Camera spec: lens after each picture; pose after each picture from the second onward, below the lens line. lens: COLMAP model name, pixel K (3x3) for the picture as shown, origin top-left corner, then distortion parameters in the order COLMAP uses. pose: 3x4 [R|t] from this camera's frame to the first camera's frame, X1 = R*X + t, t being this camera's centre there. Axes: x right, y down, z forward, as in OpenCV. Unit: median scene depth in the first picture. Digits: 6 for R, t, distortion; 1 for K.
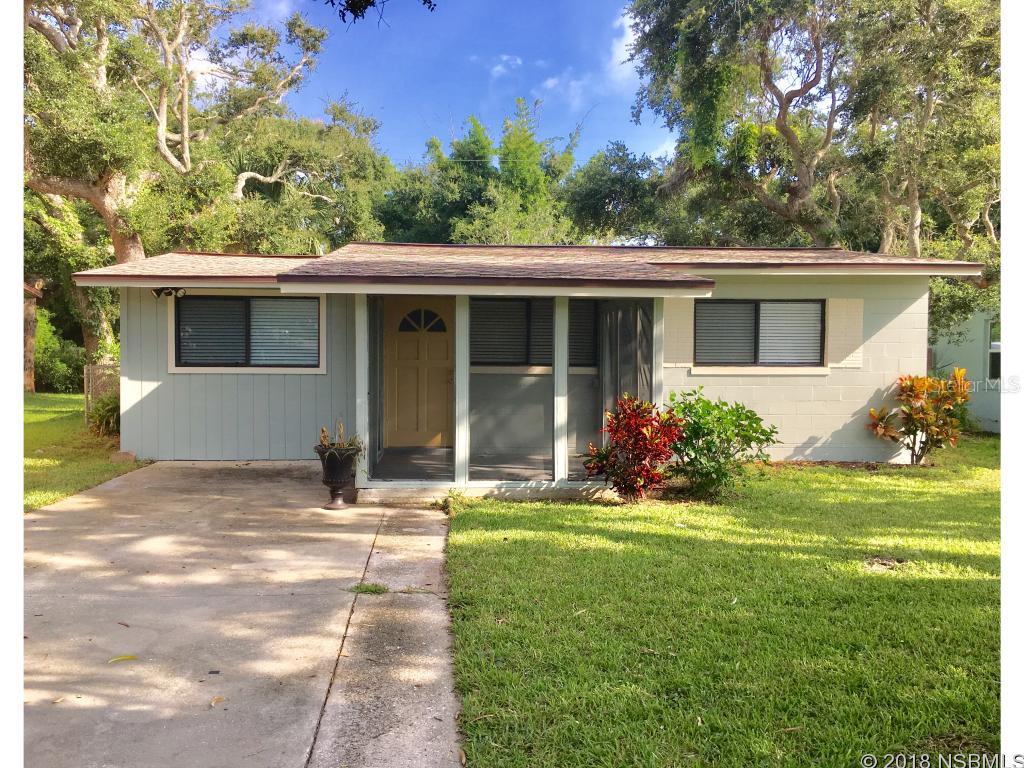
lens RADIAL K [[860.6, 0, 512.0], [0, 860.6, 384.0], [0, 0, 1]] dist [0.053827, -0.089803]
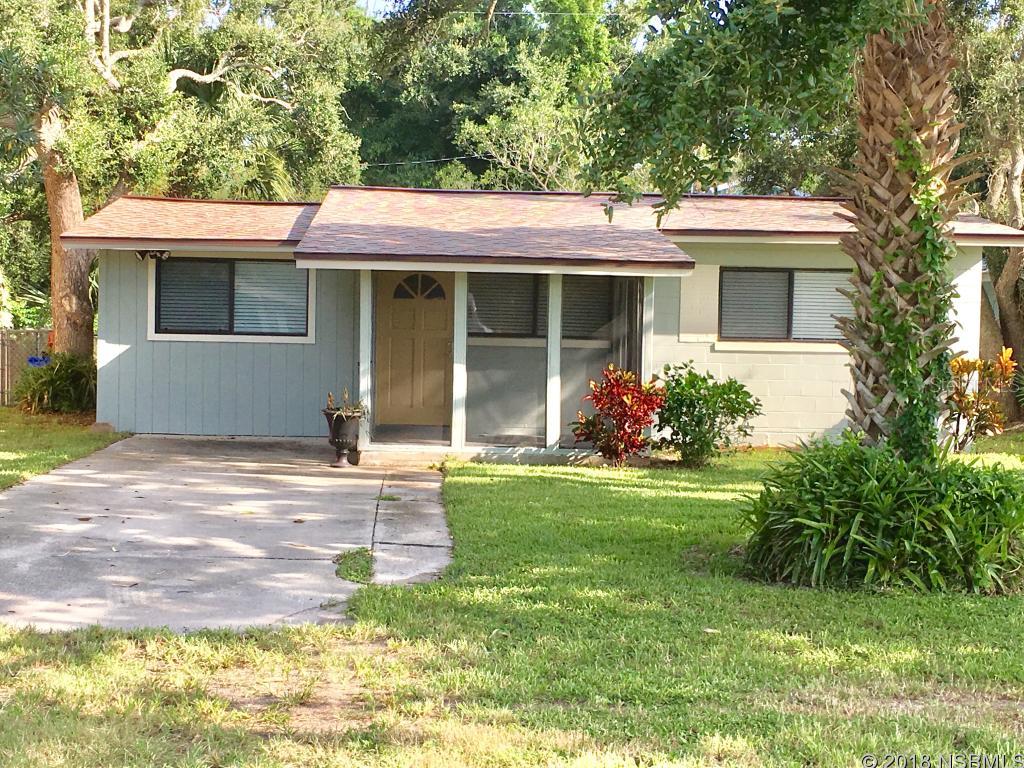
lens RADIAL K [[1703.8, 0, 512.0], [0, 1703.8, 384.0], [0, 0, 1]] dist [0.255140, -0.013719]
pose [[0.999207, 0.015308, -0.036744, 0.061108], [-0.015134, 0.999873, 0.004992, 0.018473], [0.036815, -0.004432, 0.999312, -0.795292]]
